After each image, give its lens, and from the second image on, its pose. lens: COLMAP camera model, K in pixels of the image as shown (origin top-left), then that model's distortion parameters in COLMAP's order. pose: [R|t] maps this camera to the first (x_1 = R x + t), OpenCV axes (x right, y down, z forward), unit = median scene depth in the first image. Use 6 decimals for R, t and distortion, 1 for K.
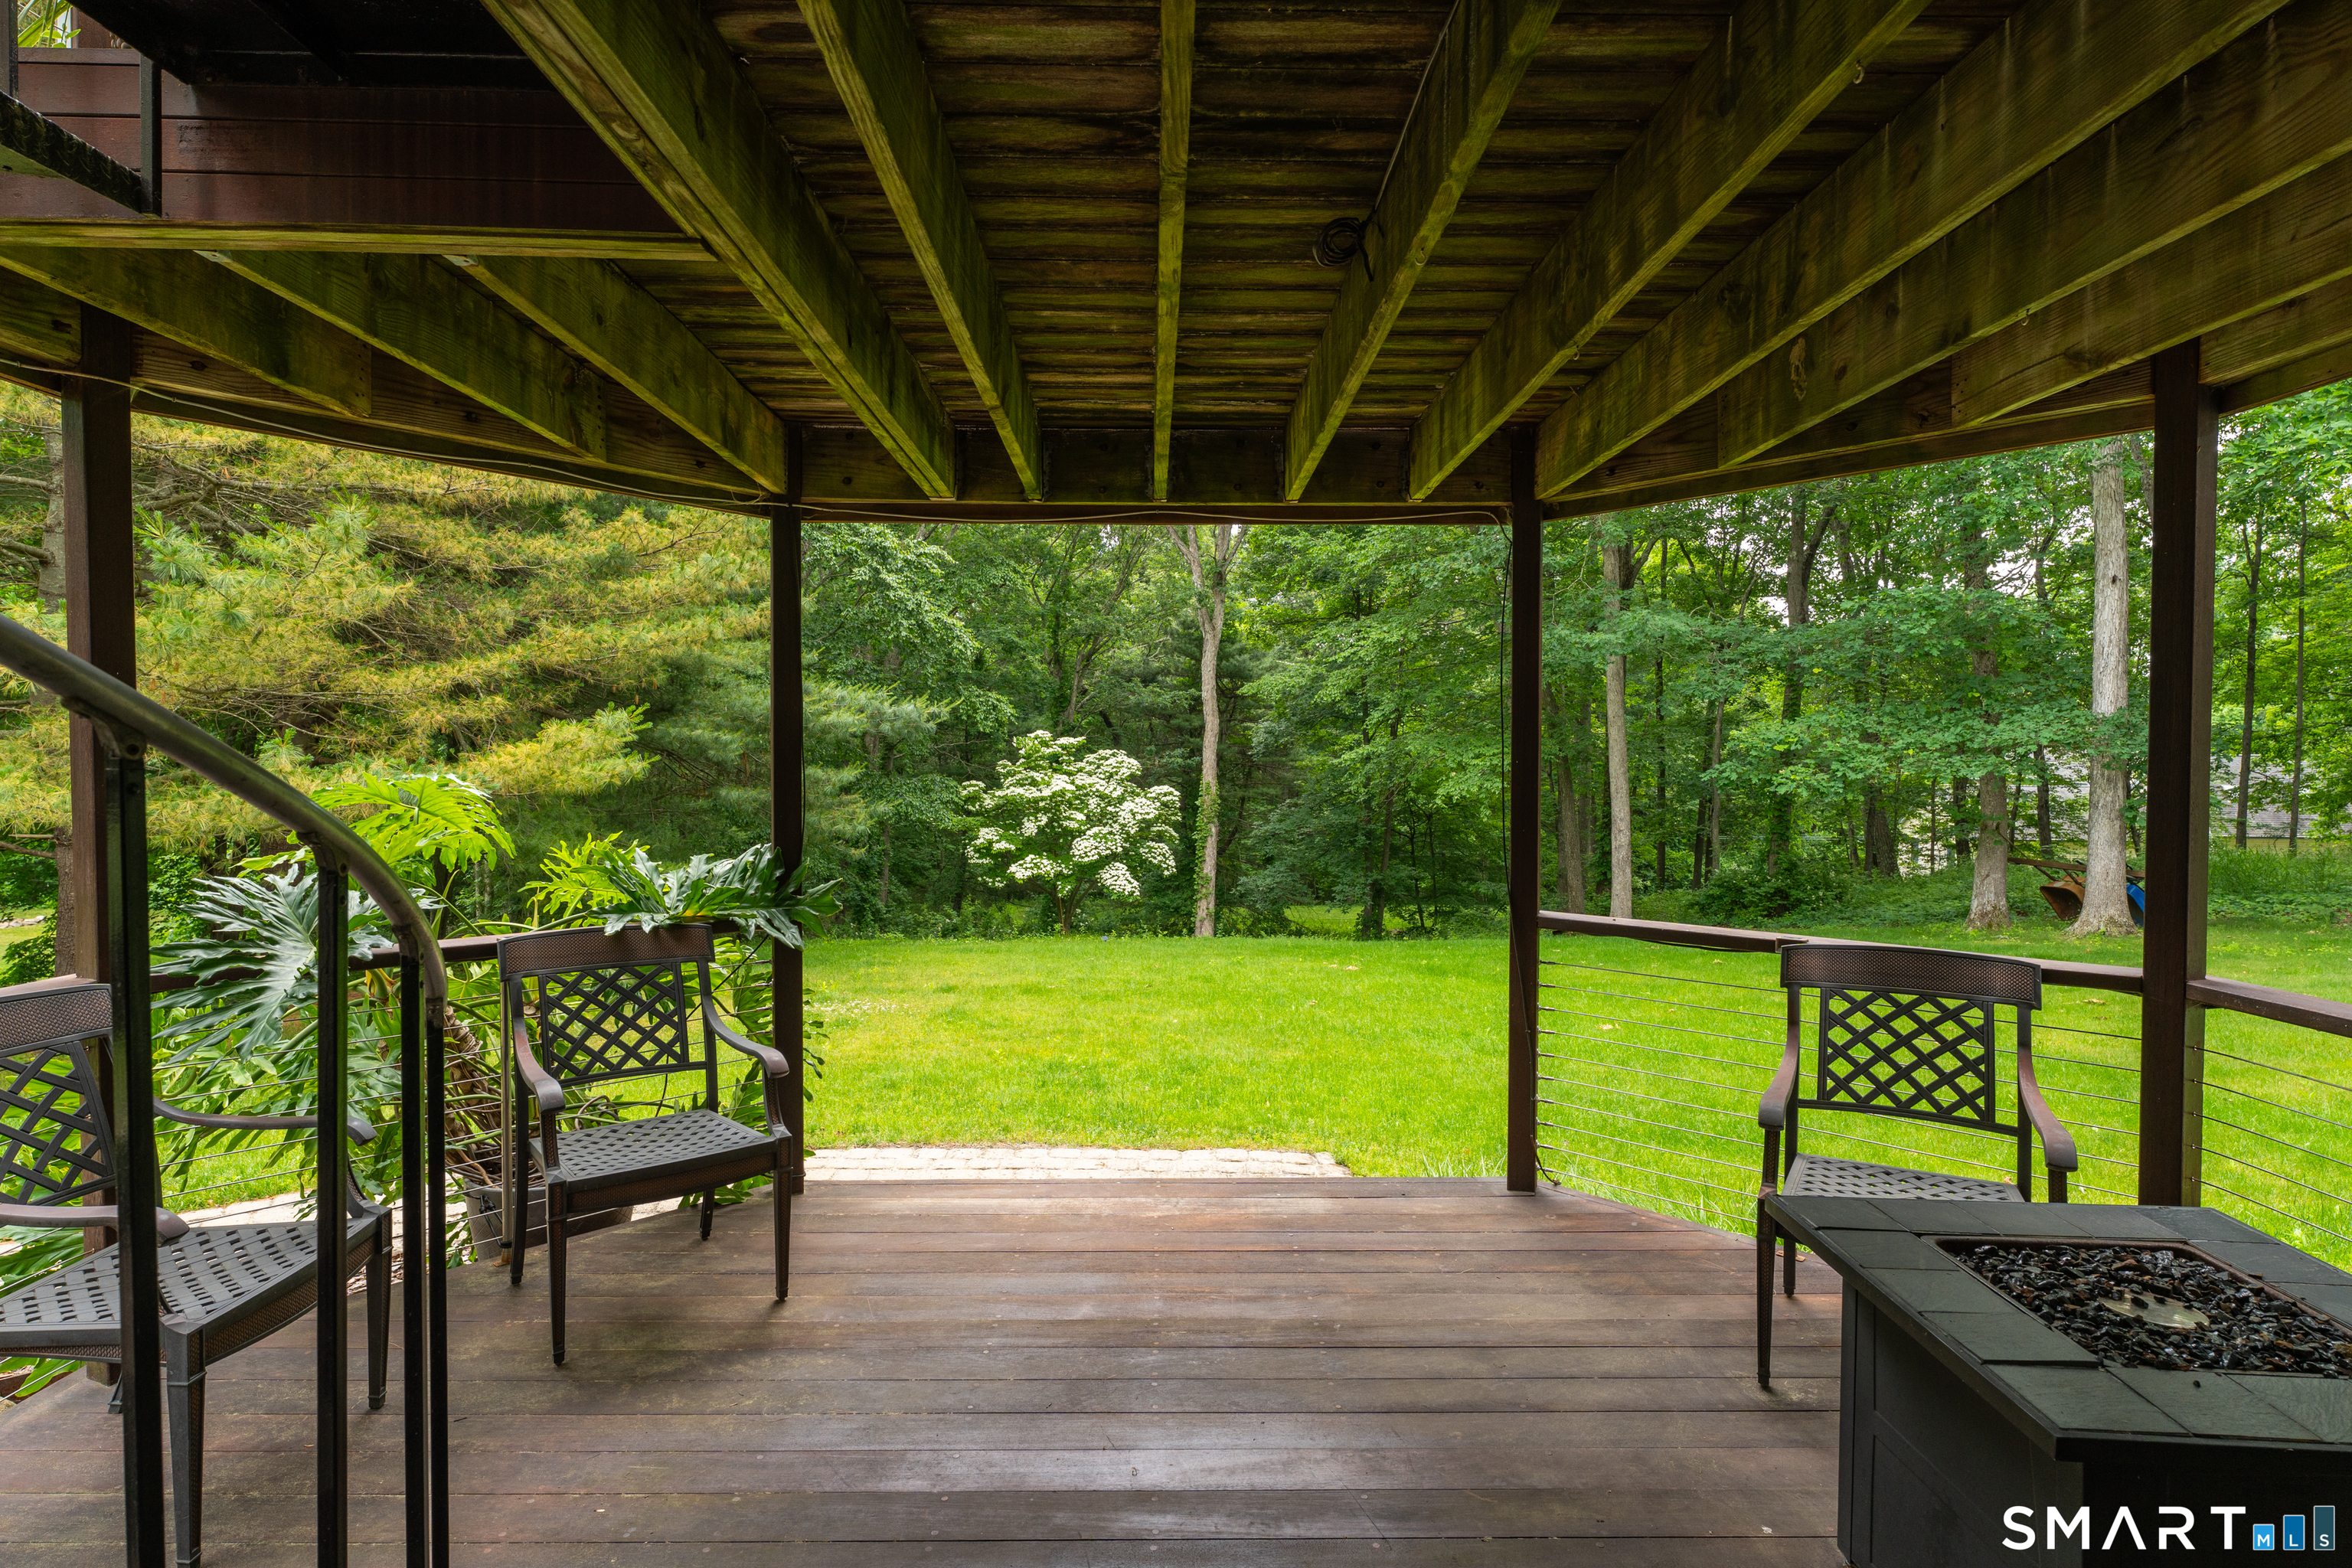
lens RADIAL K [[1200.6, 0, 1176.0], [0, 1200.6, 784.0], [0, 0, 1]] dist [0.002260, 0.000159]
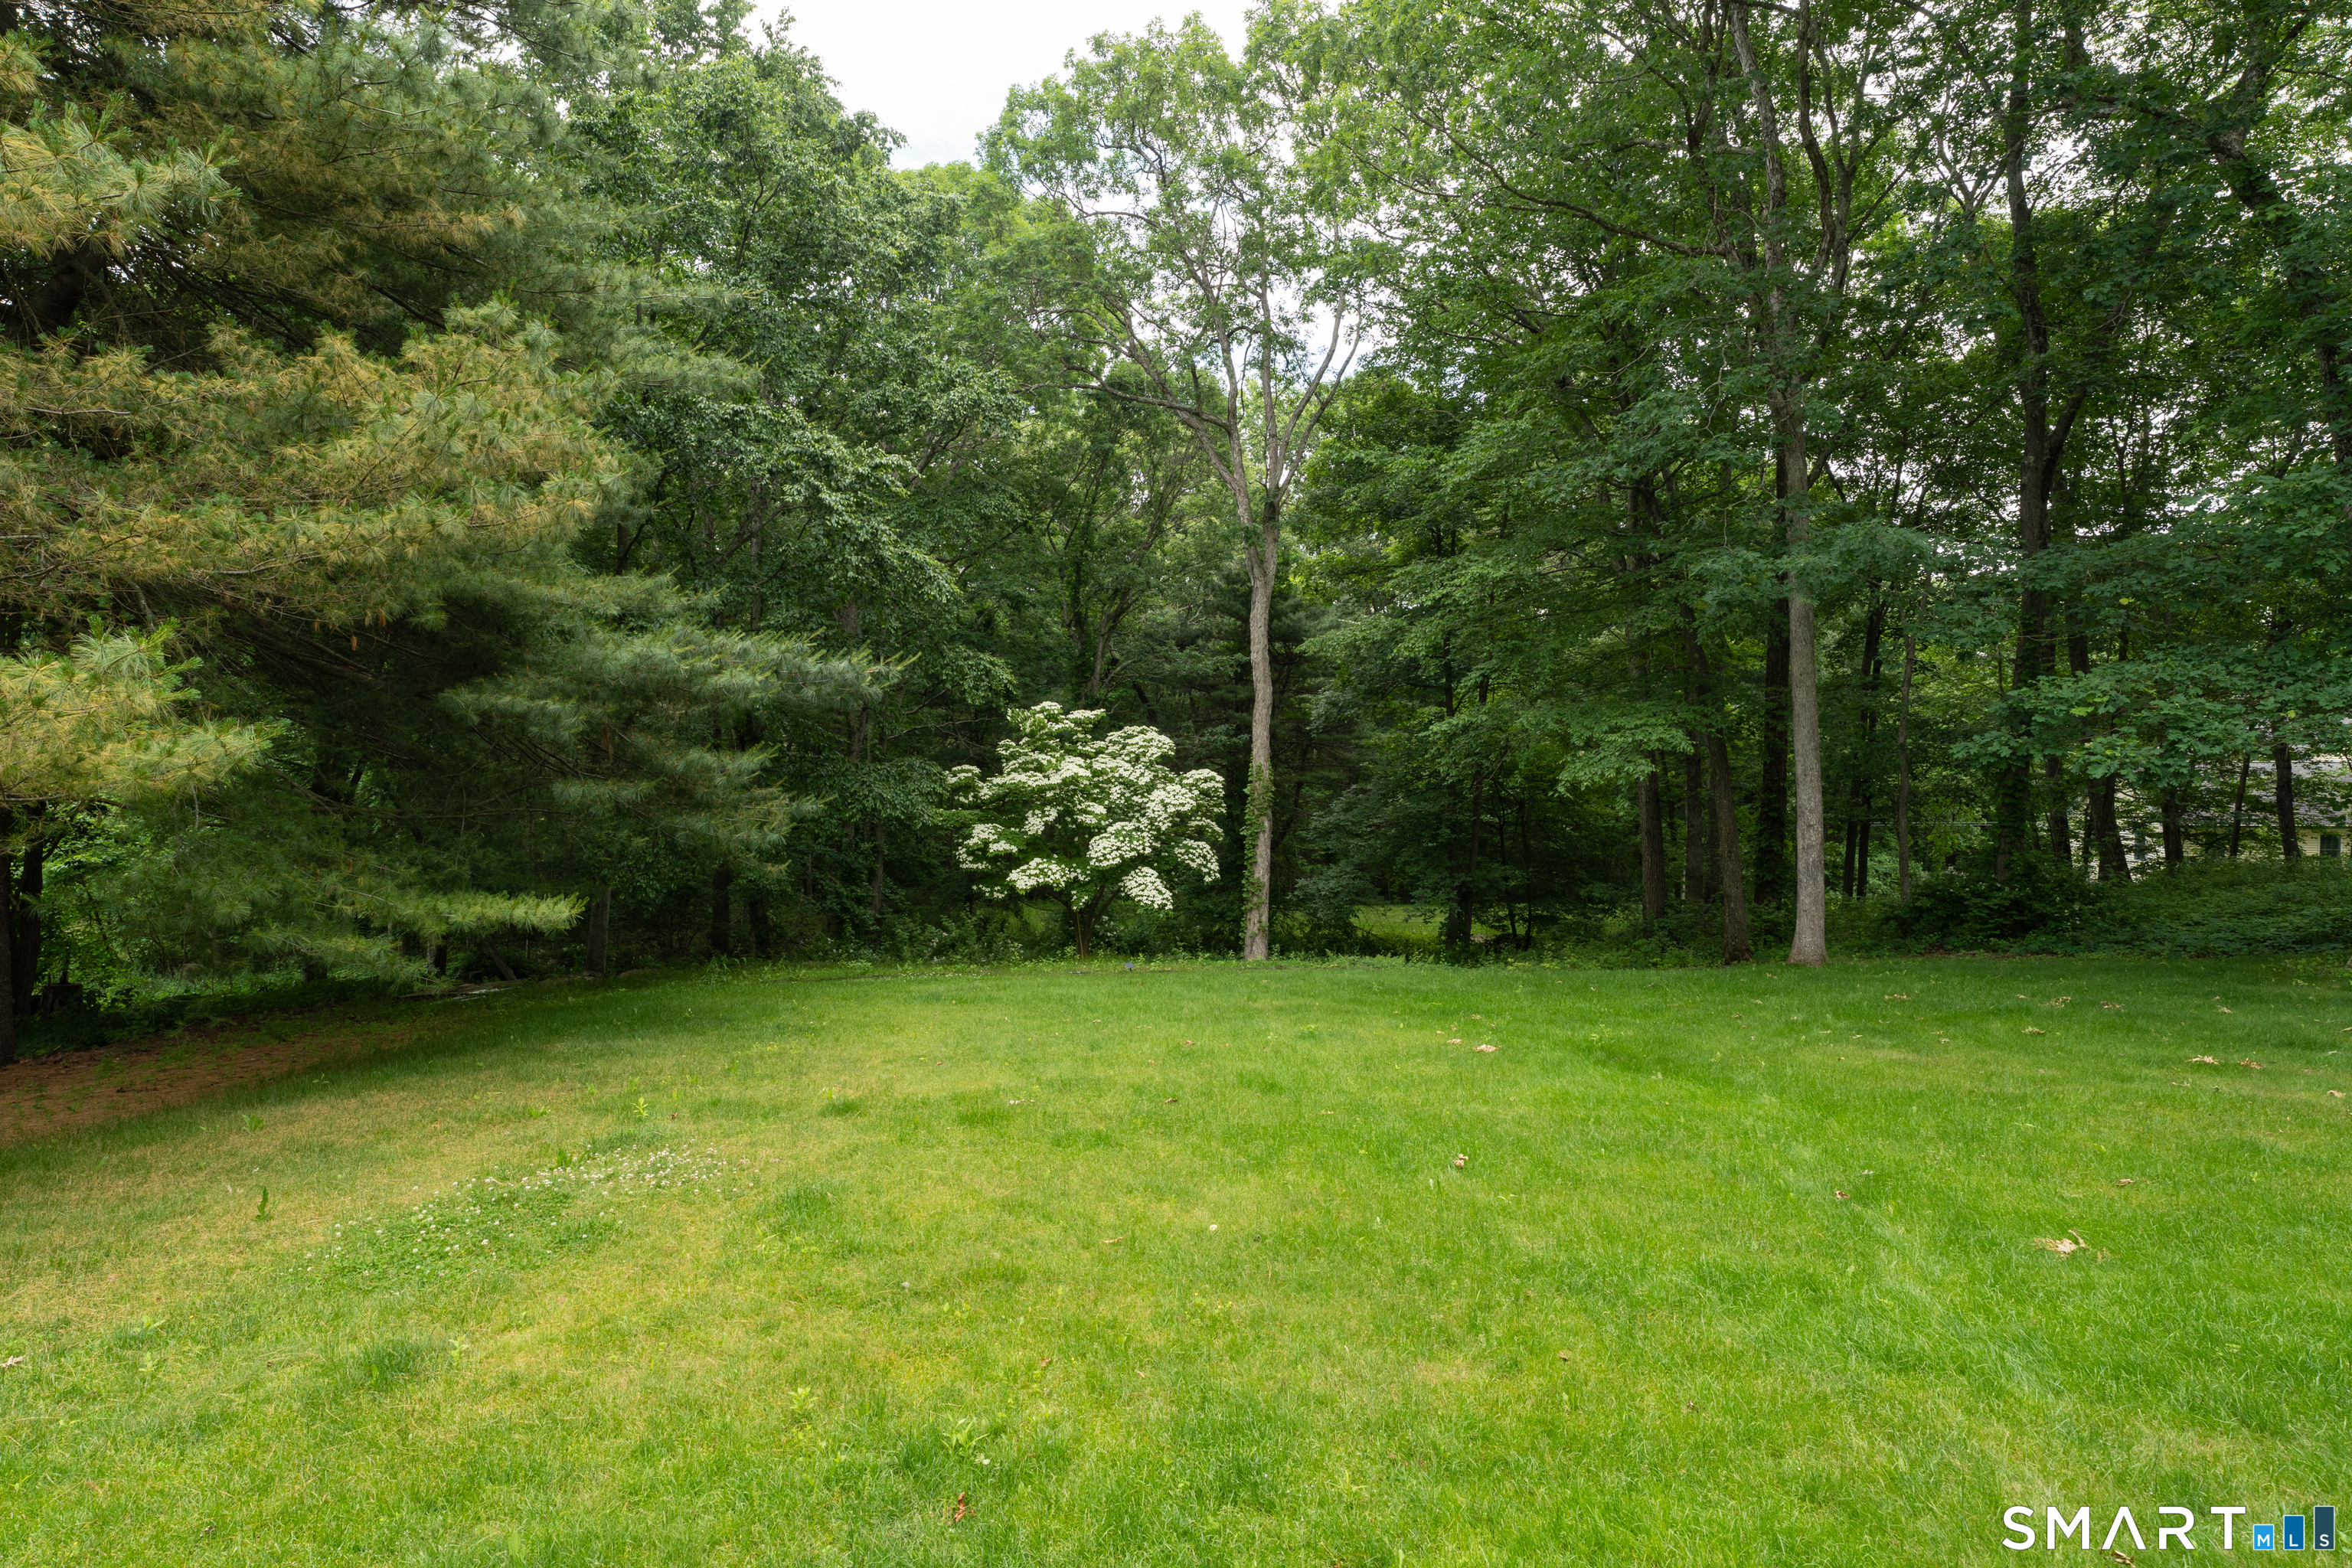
lens RADIAL K [[1269.3, 0, 1172.8], [0, 1269.3, 748.6], [0, 0, 1]] dist [0.000115, -0.000017]
pose [[0.999241, -0.008033, -0.038104, 0.001665], [0.007516, 0.999878, -0.013683, -0.001191], [0.038209, 0.013386, 0.999180, 0.158601]]
